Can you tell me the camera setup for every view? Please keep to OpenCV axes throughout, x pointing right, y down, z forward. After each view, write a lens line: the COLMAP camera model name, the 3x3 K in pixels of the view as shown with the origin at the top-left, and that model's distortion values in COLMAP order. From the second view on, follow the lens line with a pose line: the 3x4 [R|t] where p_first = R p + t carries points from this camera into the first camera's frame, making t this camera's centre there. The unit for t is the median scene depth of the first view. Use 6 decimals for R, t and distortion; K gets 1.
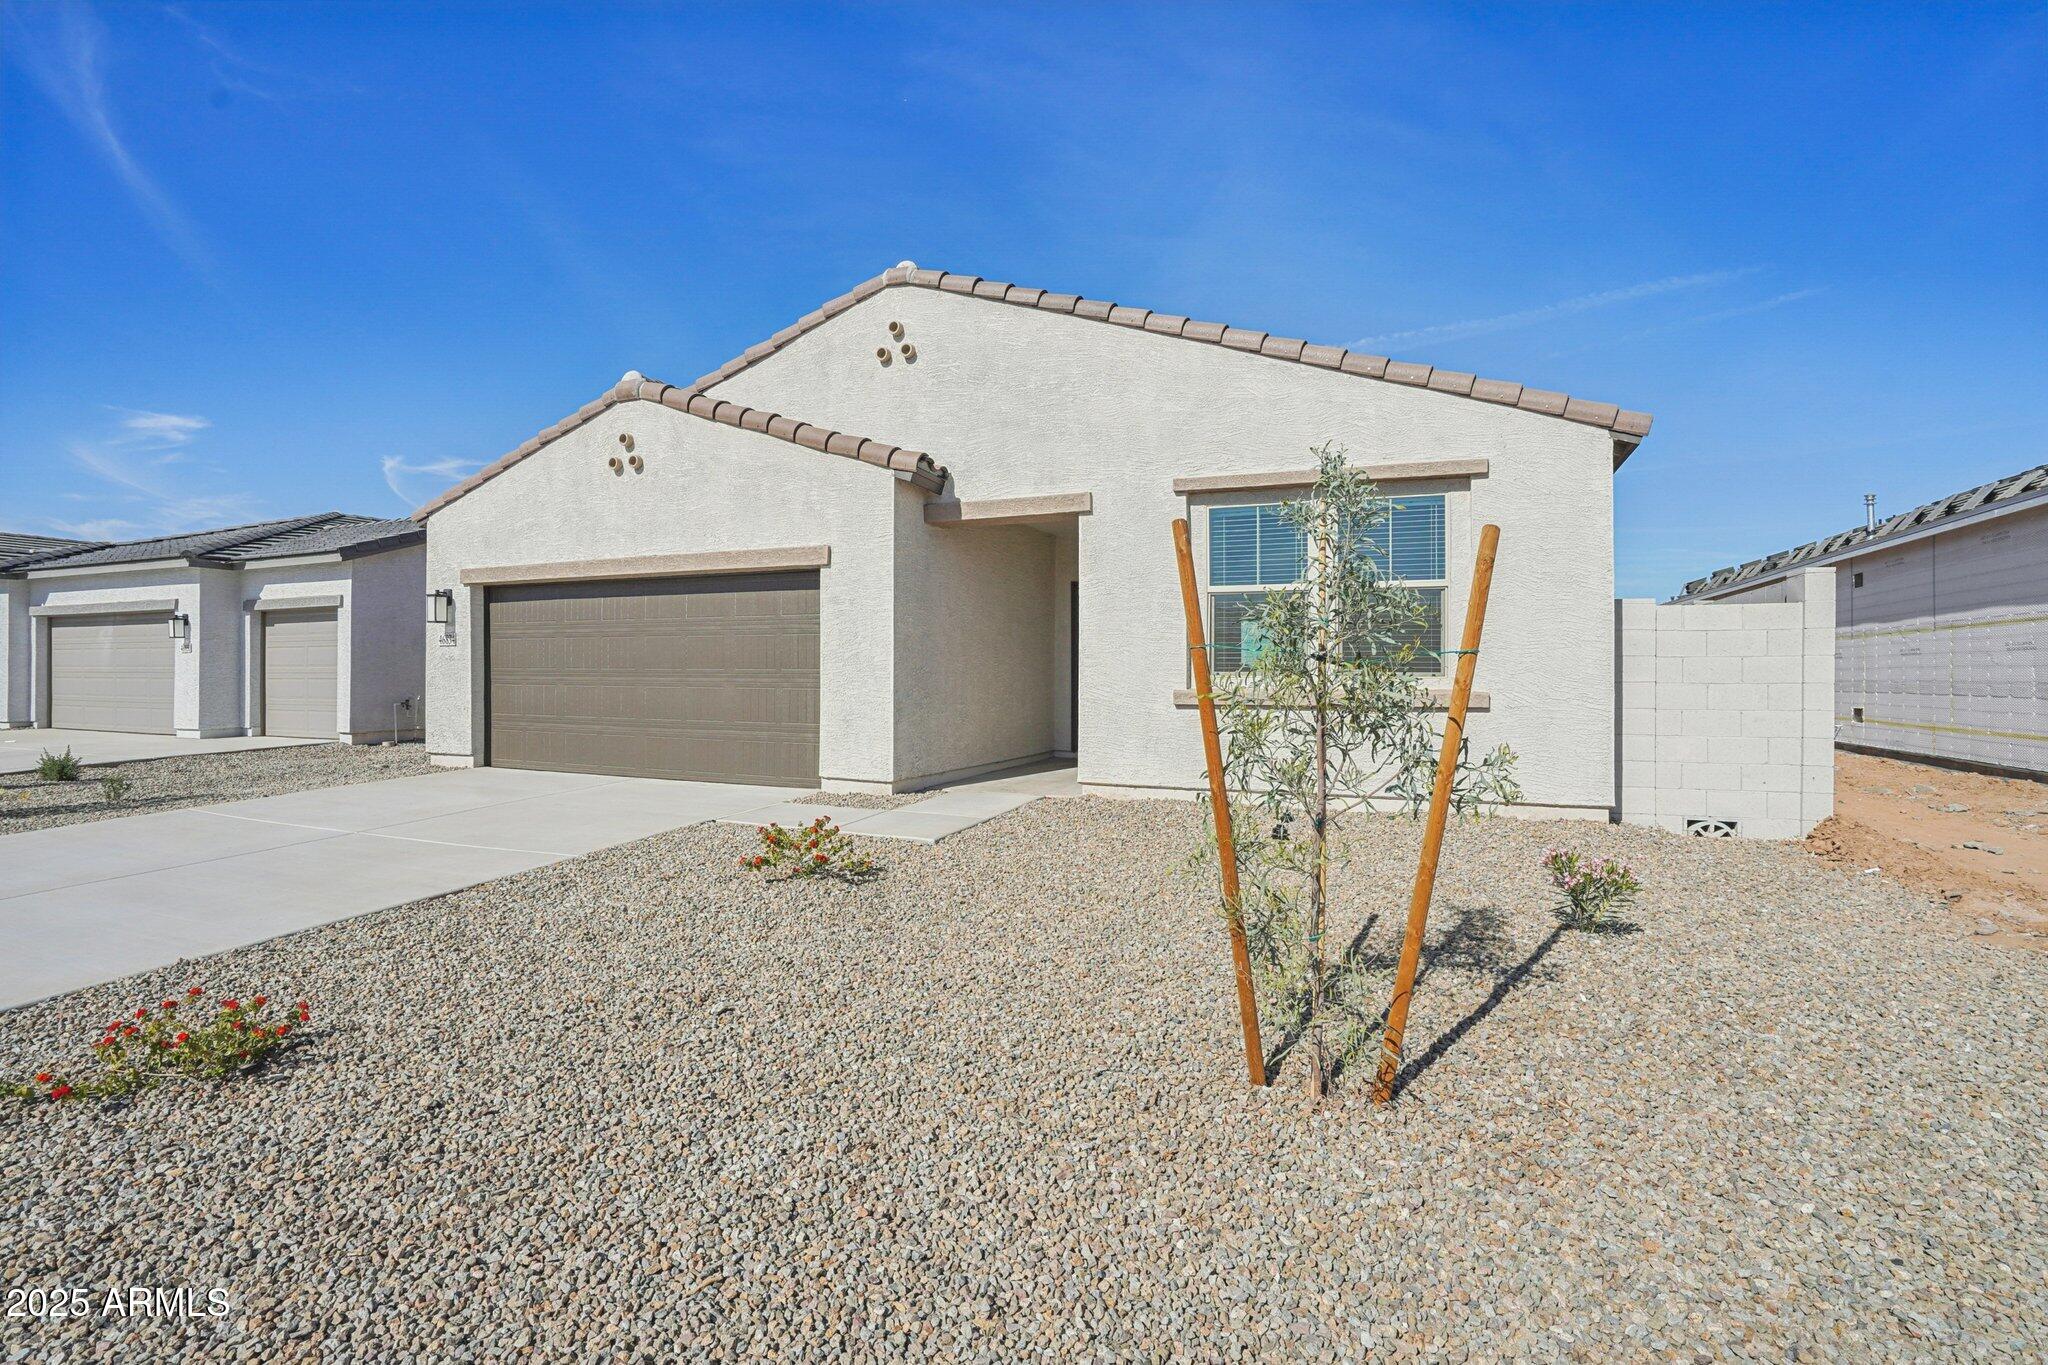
lens RADIAL K [[966.5, 0, 1014.1], [0, 966.5, 677.1], [0, 0, 1]] dist [-0.044754, 0.012849]
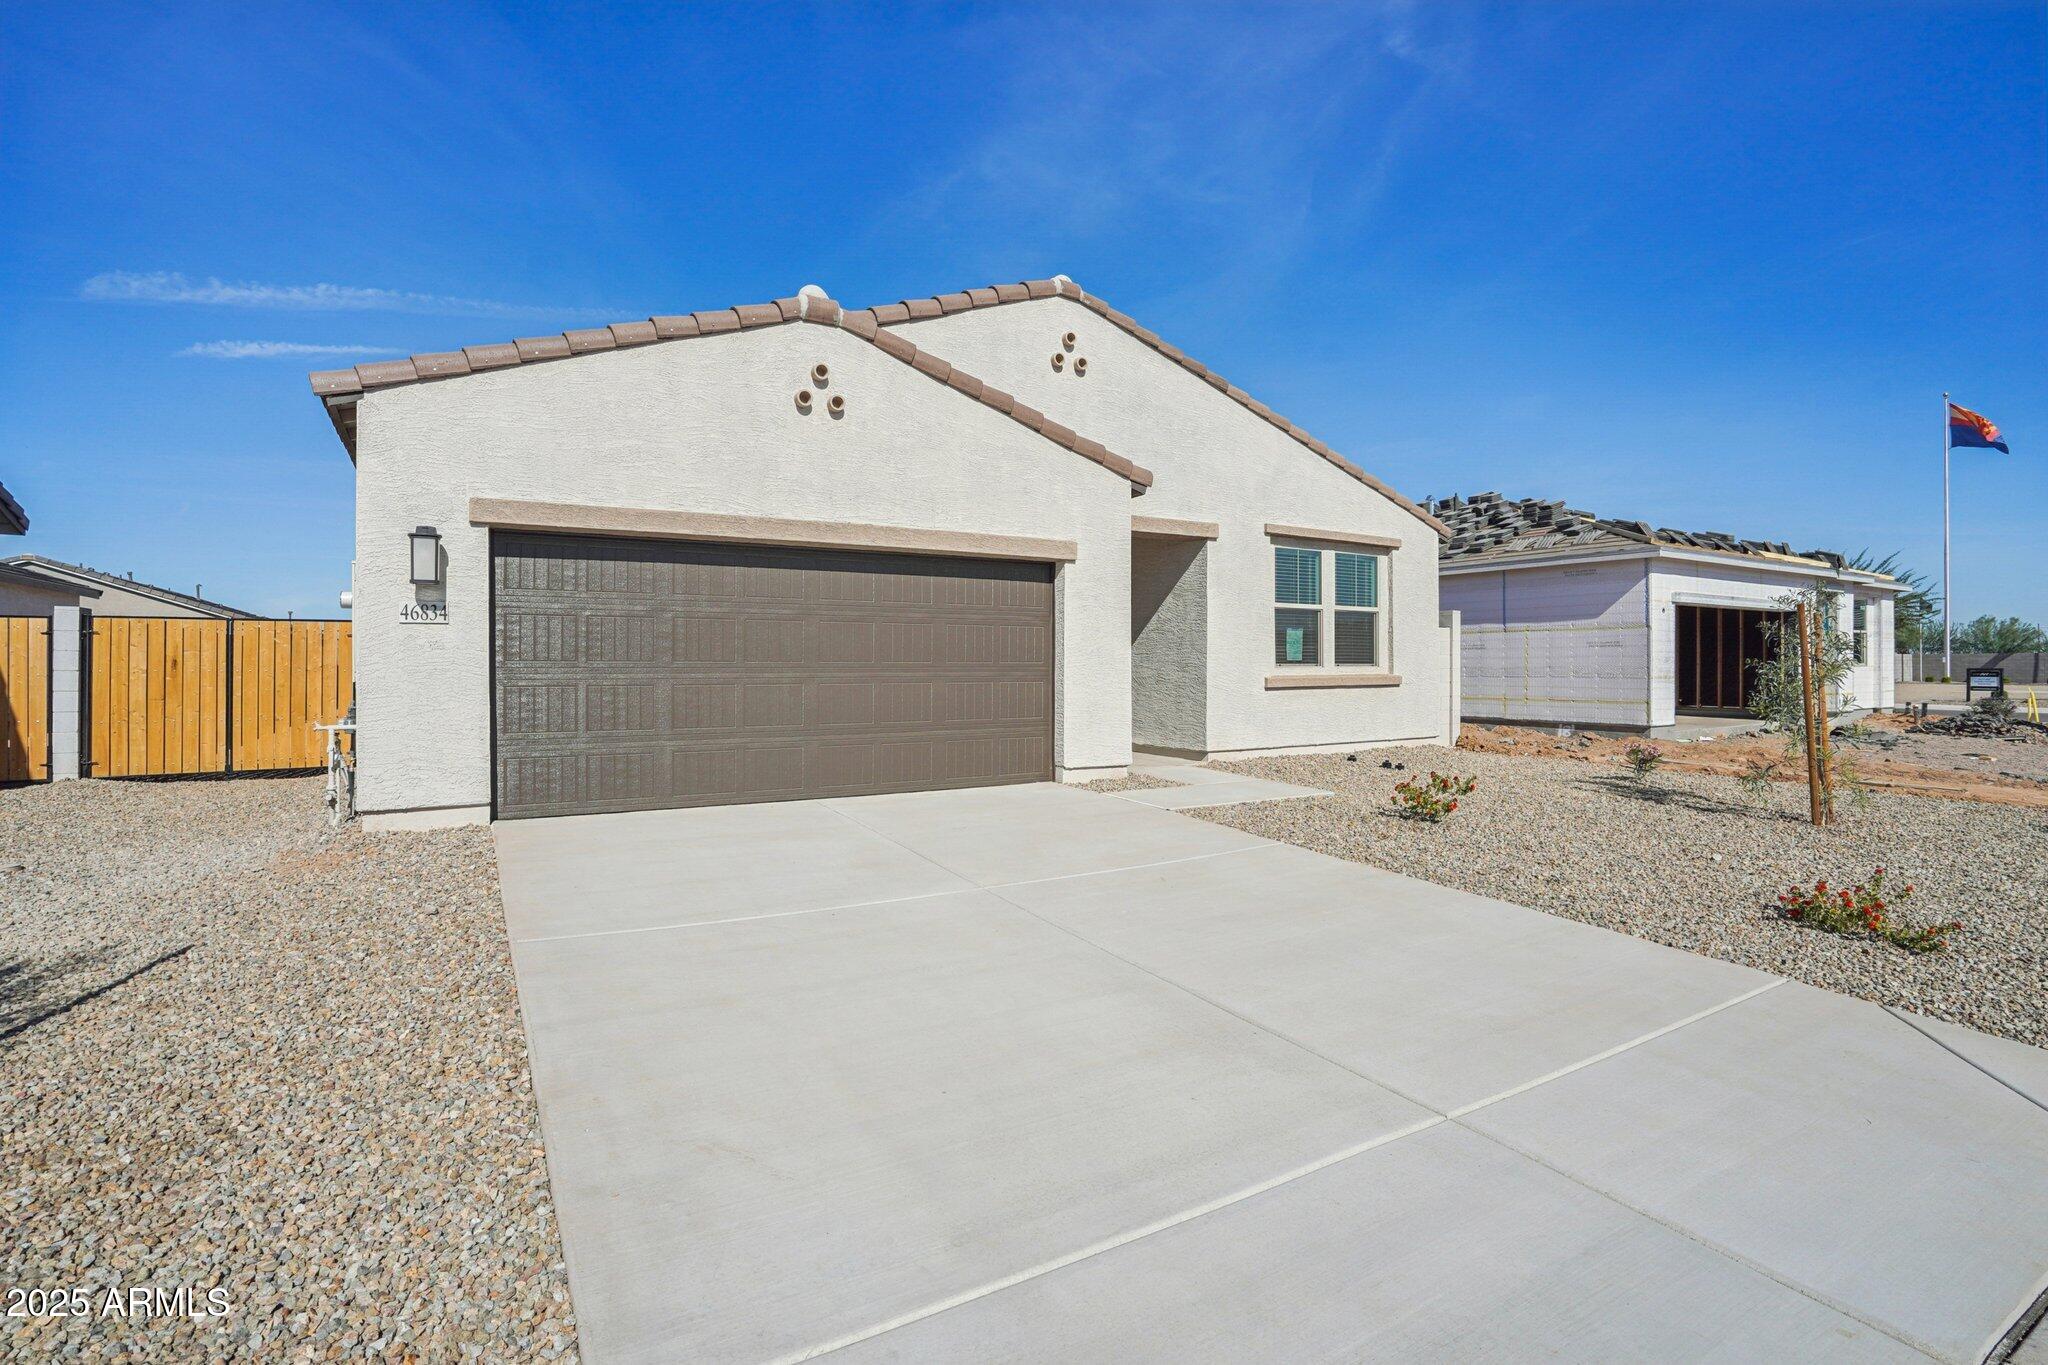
lens RADIAL K [[966.5, 0, 1009.2], [0, 966.5, 669.8], [0, 0, 1]] dist [-0.044754, 0.012849]
pose [[0.582463, -0.008989, 0.812808, -1.053990], [0.006443, 0.999958, 0.006441, -0.007263], [-0.812832, 0.001485, 0.582496, 0.451573]]
